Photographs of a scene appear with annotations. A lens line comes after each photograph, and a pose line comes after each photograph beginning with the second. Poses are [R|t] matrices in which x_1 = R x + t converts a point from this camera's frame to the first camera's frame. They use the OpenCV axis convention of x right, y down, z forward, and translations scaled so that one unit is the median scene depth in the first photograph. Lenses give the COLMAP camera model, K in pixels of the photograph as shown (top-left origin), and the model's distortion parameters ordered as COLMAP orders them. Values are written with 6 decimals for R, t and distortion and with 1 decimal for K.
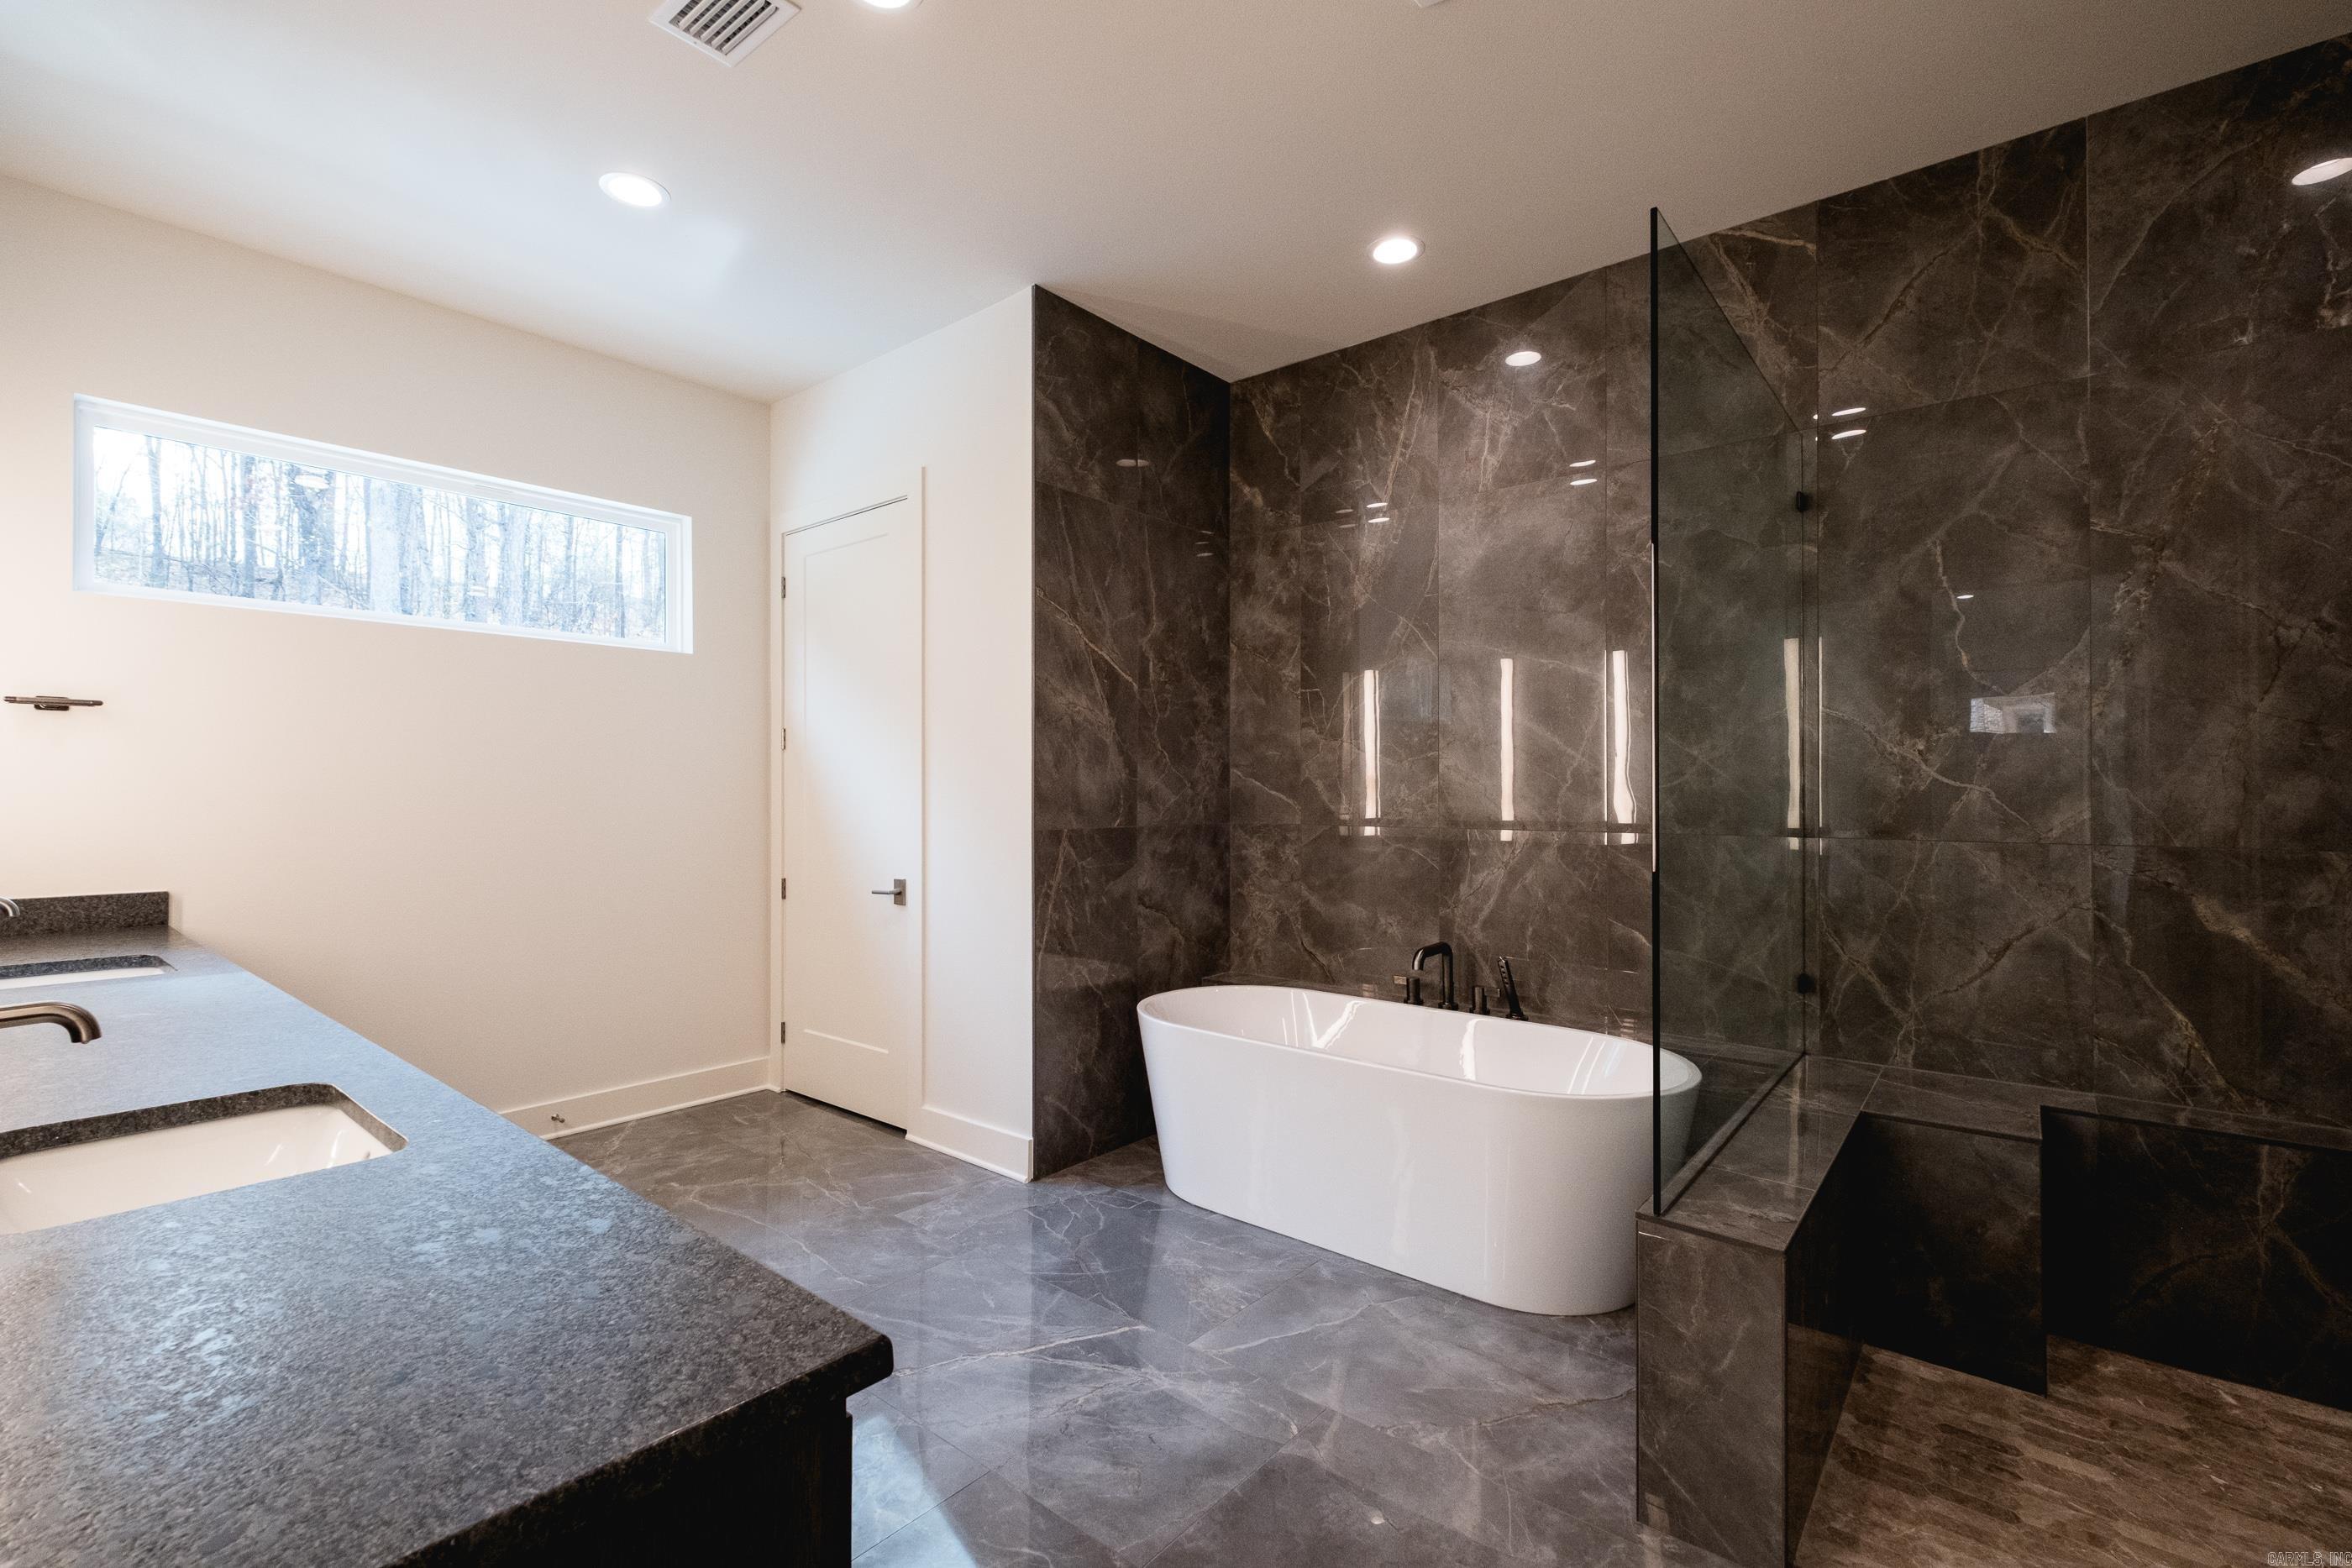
lens RADIAL K [[1017.2, 0, 1176.0], [0, 1017.2, 784.0], [0, 0, 1]] dist [0.001464, -0.000120]
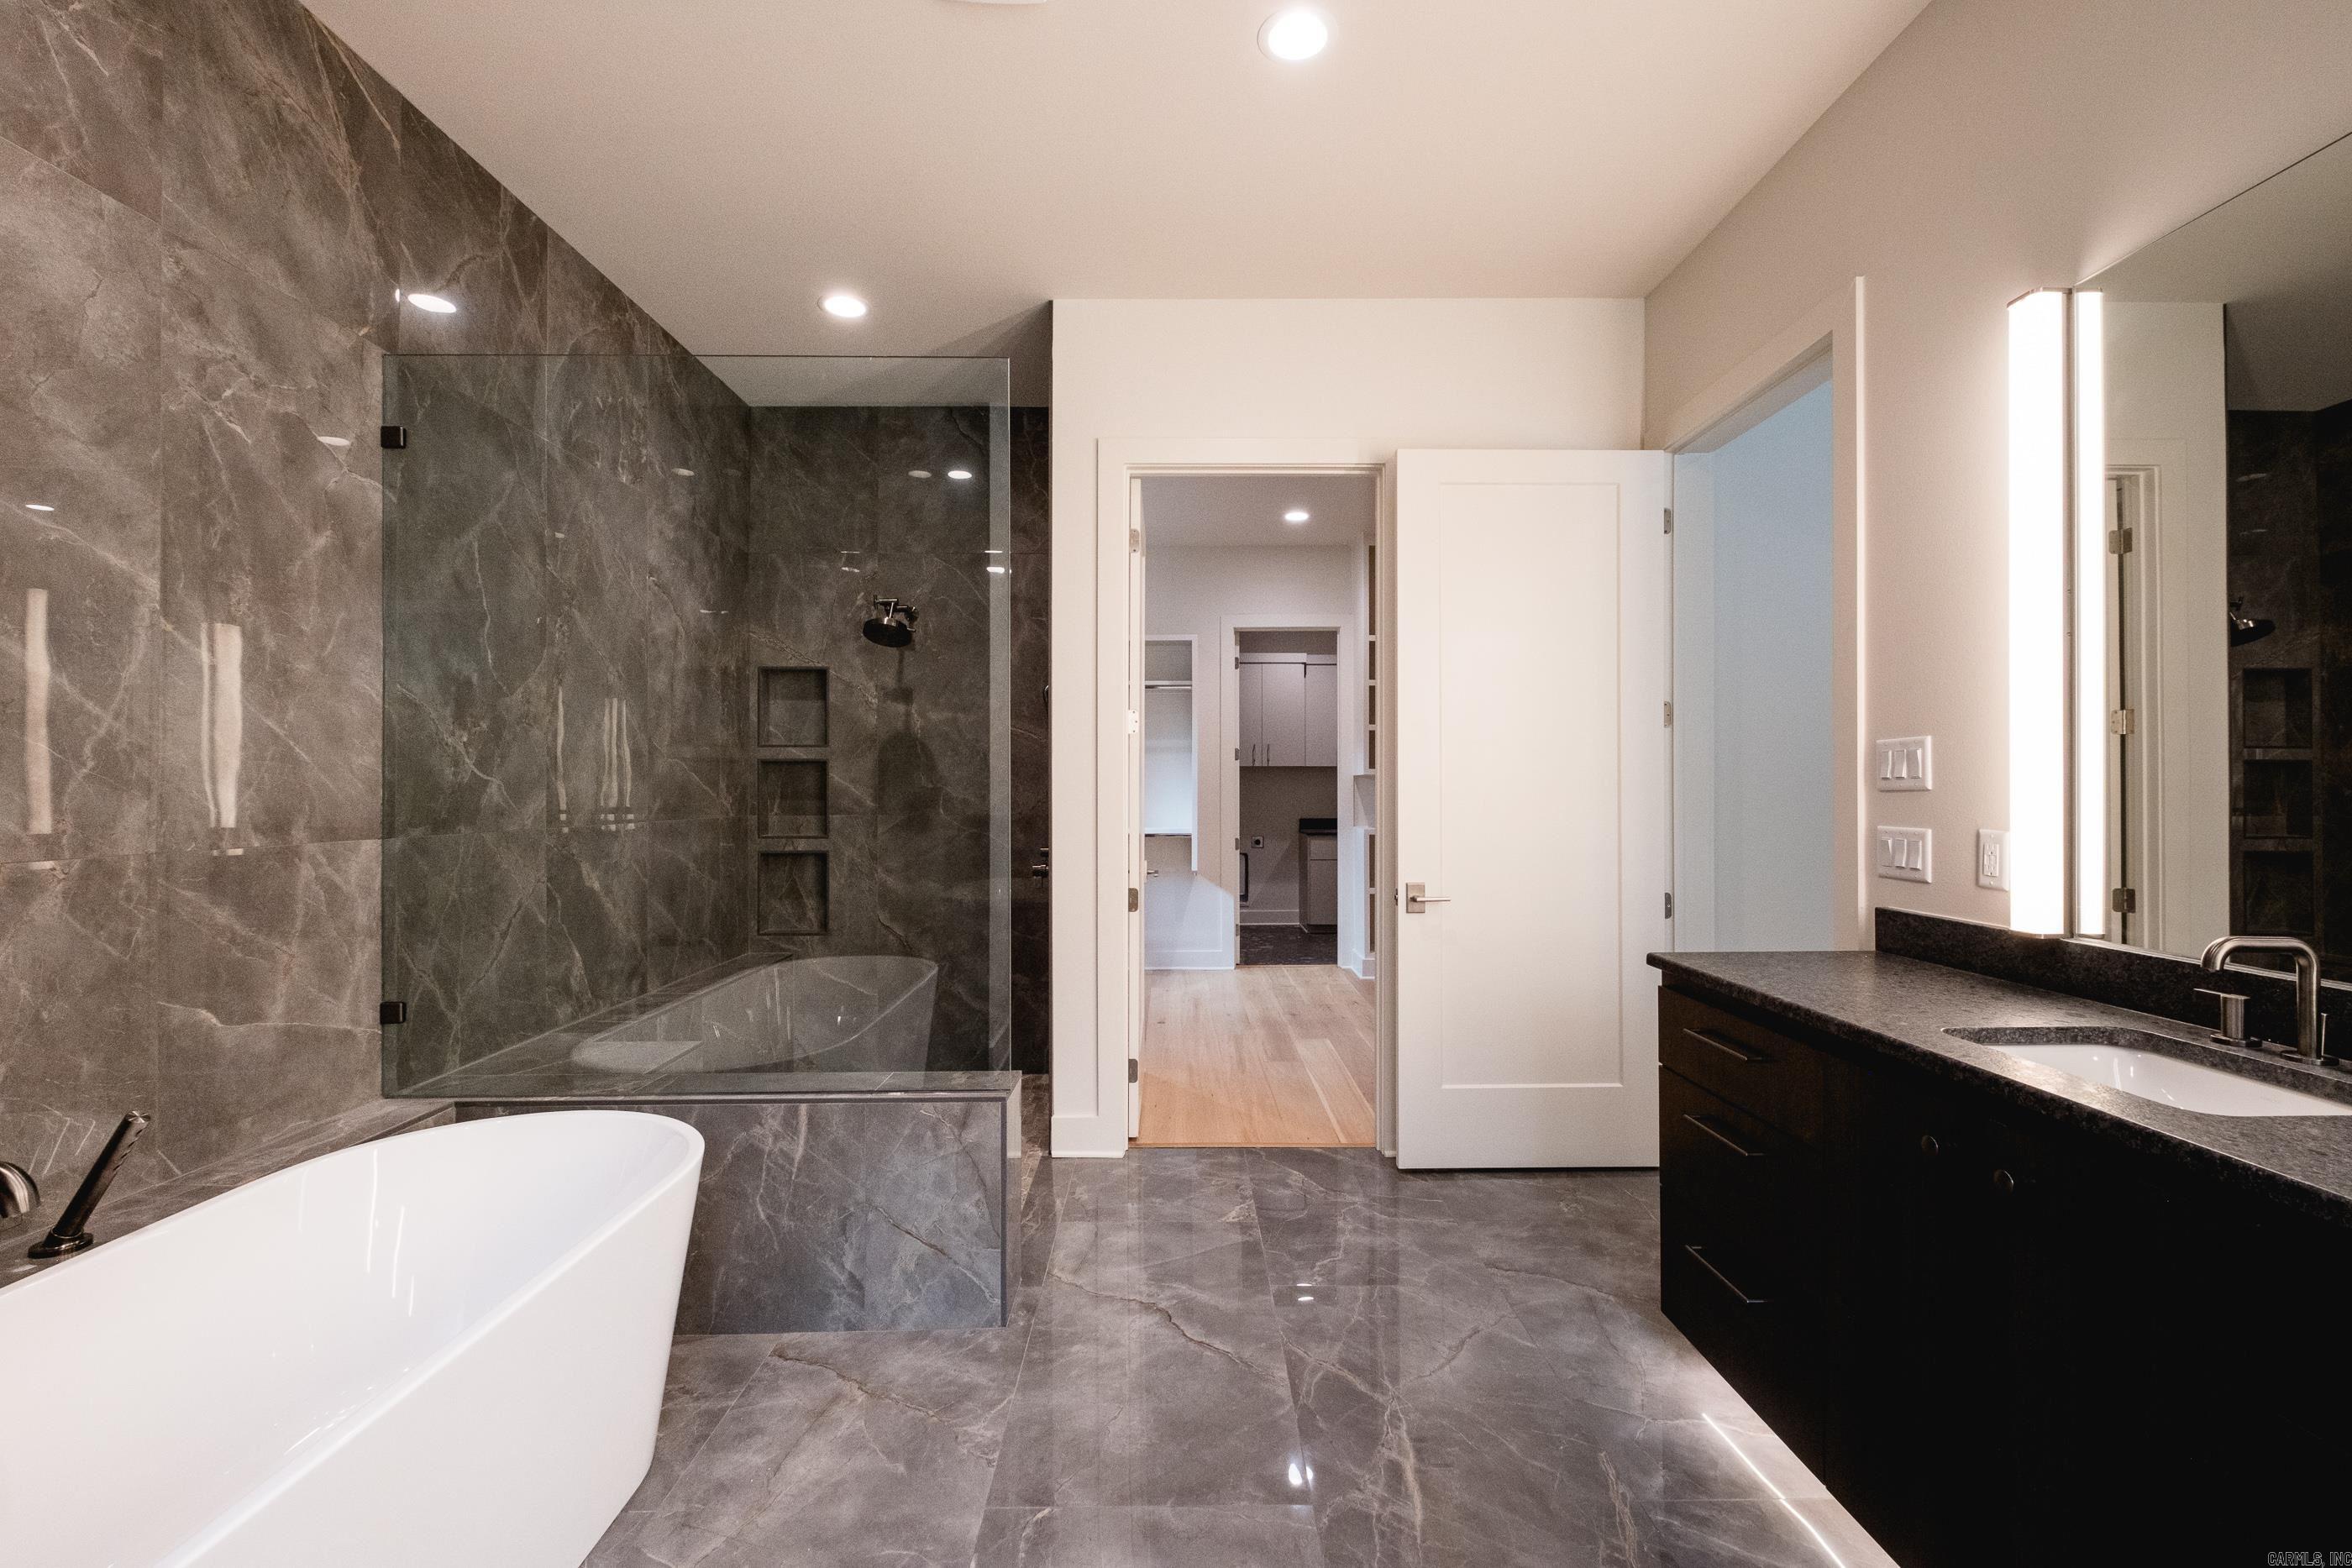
lens RADIAL K [[1017.2, 0, 1176.0], [0, 1017.2, 784.0], [0, 0, 1]] dist [0.001464, -0.000120]
pose [[-0.643629, 0.003587, 0.765330, -0.470243], [-0.003198, 0.999968, -0.007376, 0.012484], [-0.765331, -0.007195, -0.643596, 1.111841]]
